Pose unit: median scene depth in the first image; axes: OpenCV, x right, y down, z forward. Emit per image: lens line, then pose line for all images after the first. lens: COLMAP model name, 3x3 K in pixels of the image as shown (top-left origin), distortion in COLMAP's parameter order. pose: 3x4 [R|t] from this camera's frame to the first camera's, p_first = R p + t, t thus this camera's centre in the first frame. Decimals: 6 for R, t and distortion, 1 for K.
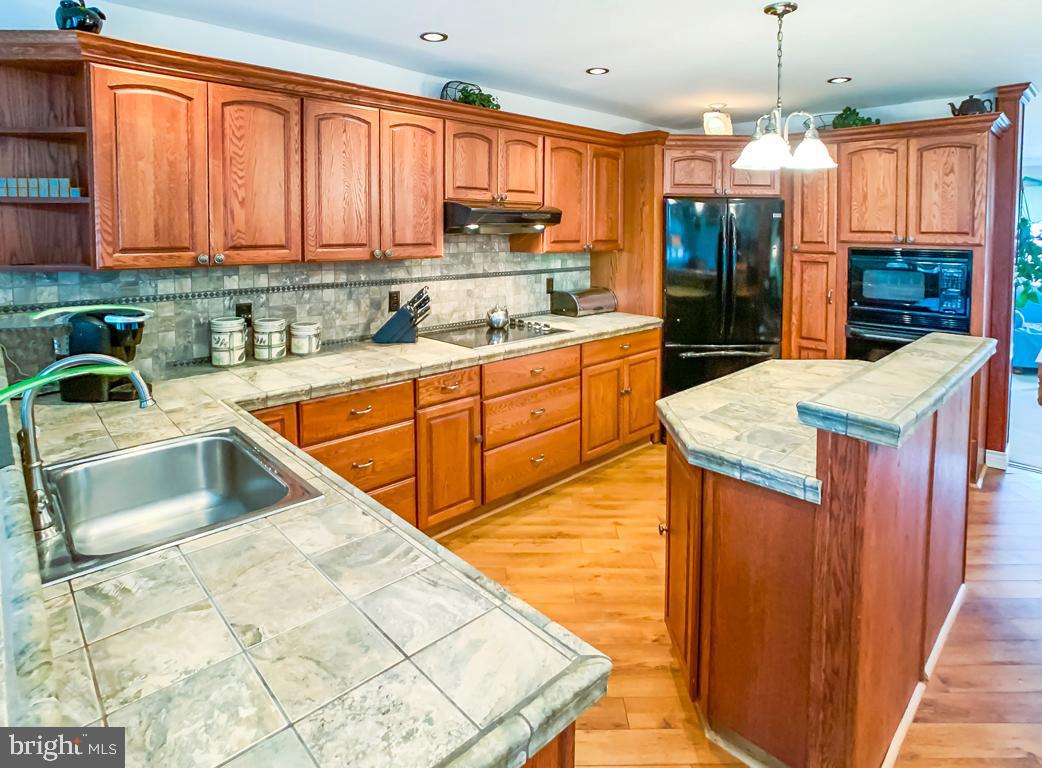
lens RADIAL K [[592.2, 0, 526.6], [0, 592.2, 250.7], [0, 0, 1]] dist [-0.021692, -0.000073]
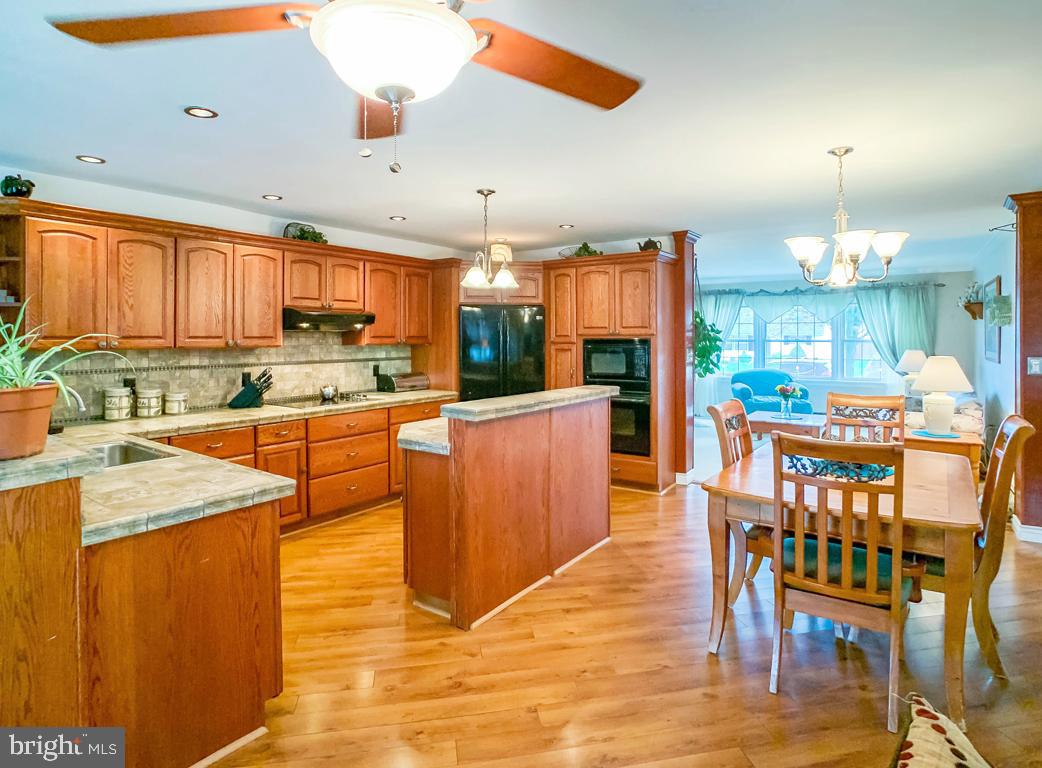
lens RADIAL K [[573.2, 0, 521.9], [0, 573.2, 326.9], [0, 0, 1]] dist [-0.015045, 0.001304]
pose [[0.984276, -0.006709, 0.176508, 0.194434], [0.016588, 0.998373, -0.054551, 0.051282], [-0.175855, 0.056621, 0.982786, -0.482767]]
